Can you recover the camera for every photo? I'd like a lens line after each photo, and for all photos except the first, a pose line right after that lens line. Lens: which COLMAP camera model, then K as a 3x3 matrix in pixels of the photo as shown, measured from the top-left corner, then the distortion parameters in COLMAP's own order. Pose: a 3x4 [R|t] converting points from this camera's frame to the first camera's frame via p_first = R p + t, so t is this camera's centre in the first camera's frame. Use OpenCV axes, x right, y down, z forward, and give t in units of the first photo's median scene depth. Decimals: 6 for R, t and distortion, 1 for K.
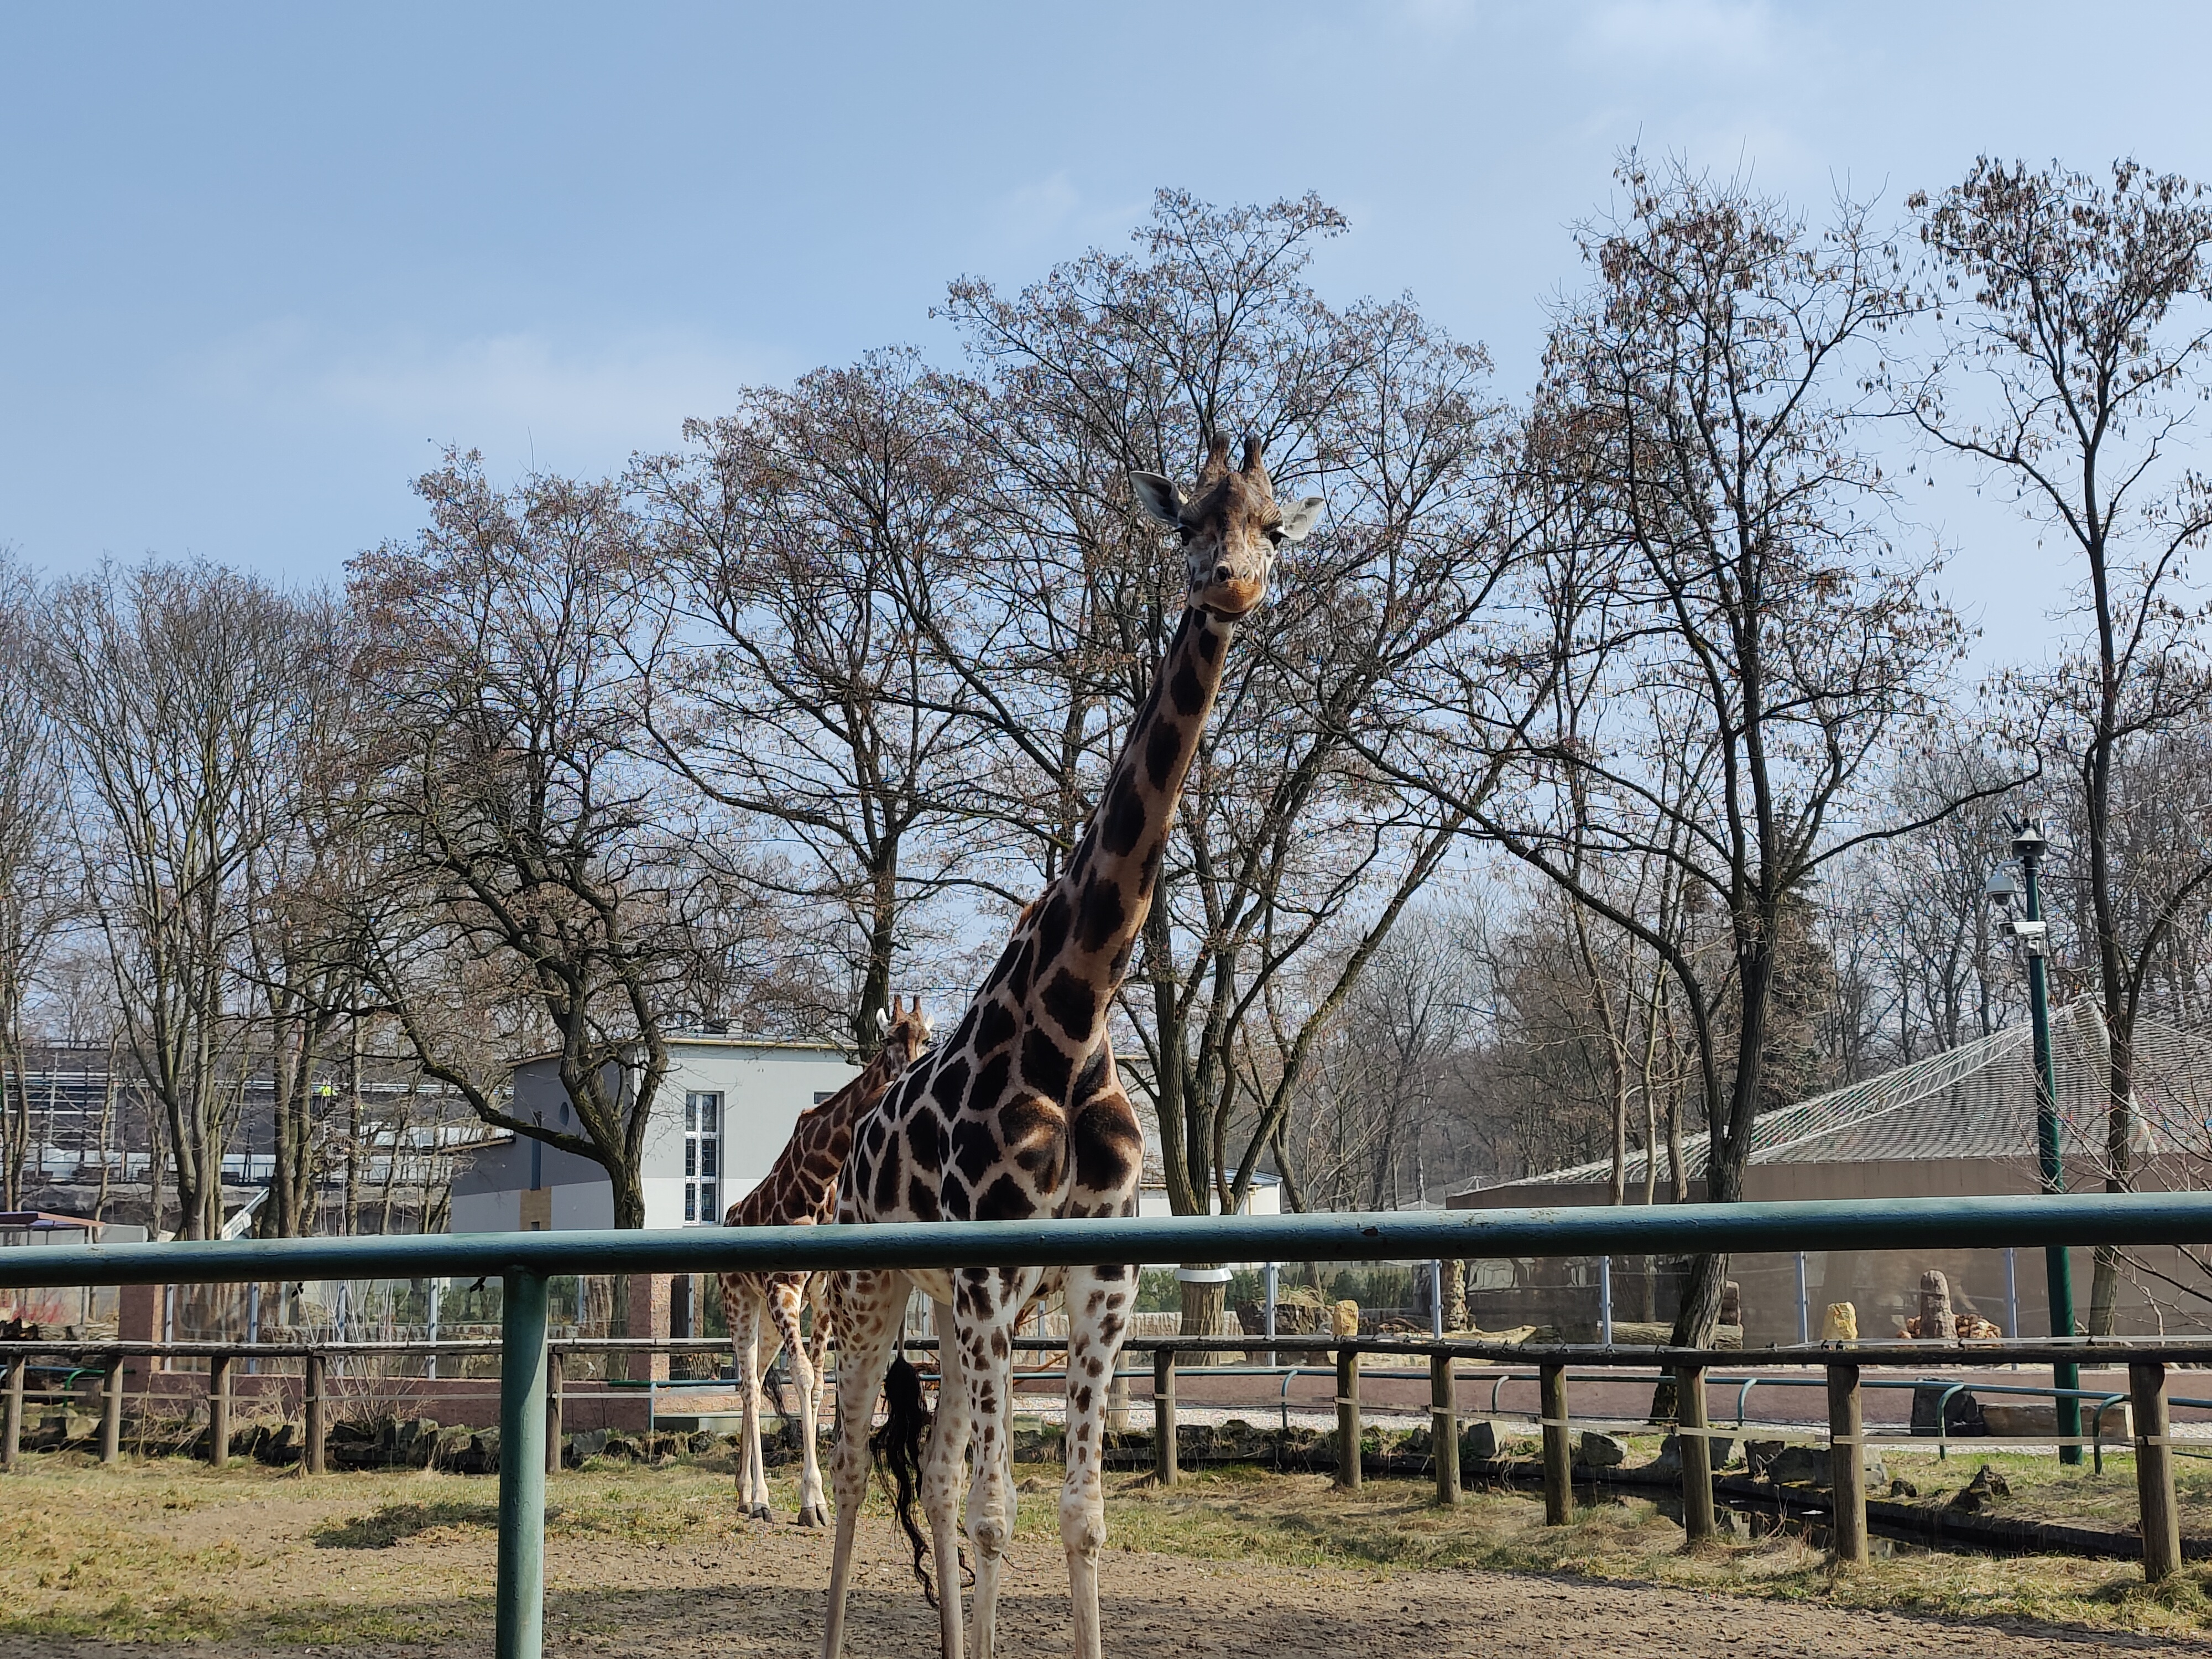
lens RADIAL K [[3030.3, 0, 1106.0], [0, 3030.3, 829.5], [0, 0, 1]] dist [-0.002576, 0.061926]
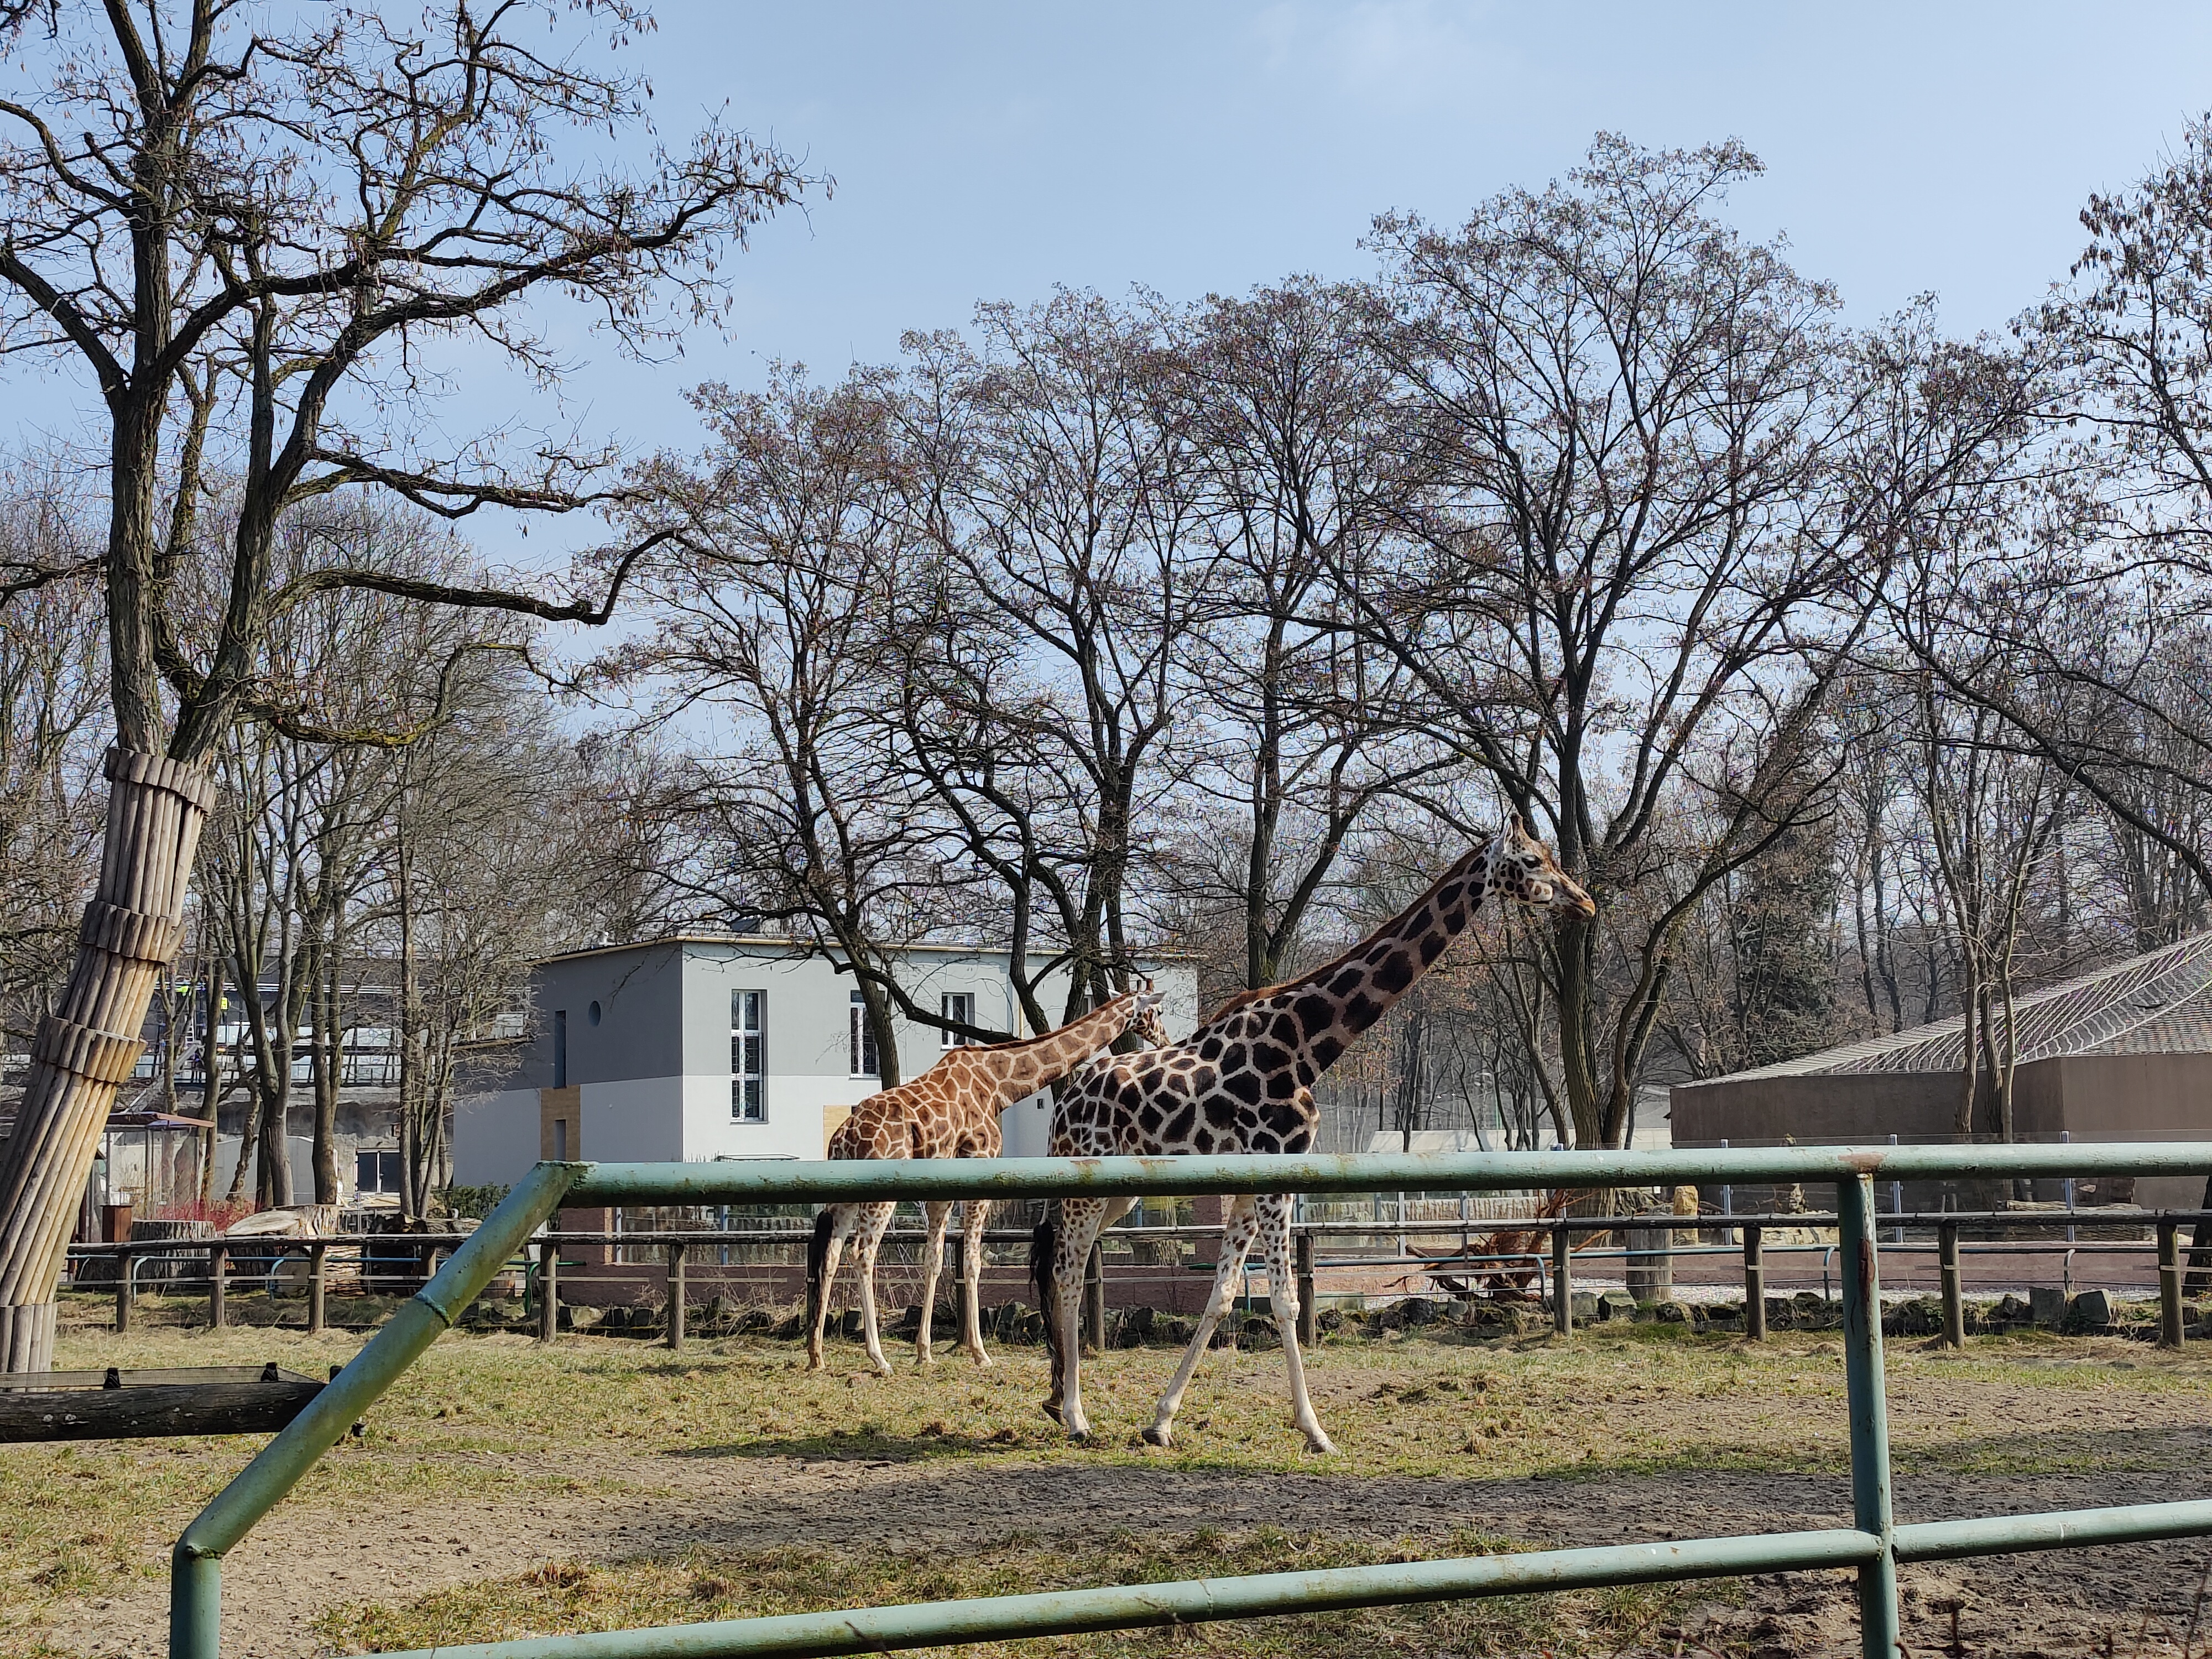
lens RADIAL K [[3030.3, 0, 1106.0], [0, 3030.3, 829.5], [0, 0, 1]] dist [-0.002576, 0.061926]
pose [[0.994889, 0.002338, 0.100950, -0.177055], [-0.005766, 0.999416, 0.033686, -0.002878], [-0.100813, -0.034096, 0.994321, -0.024110]]
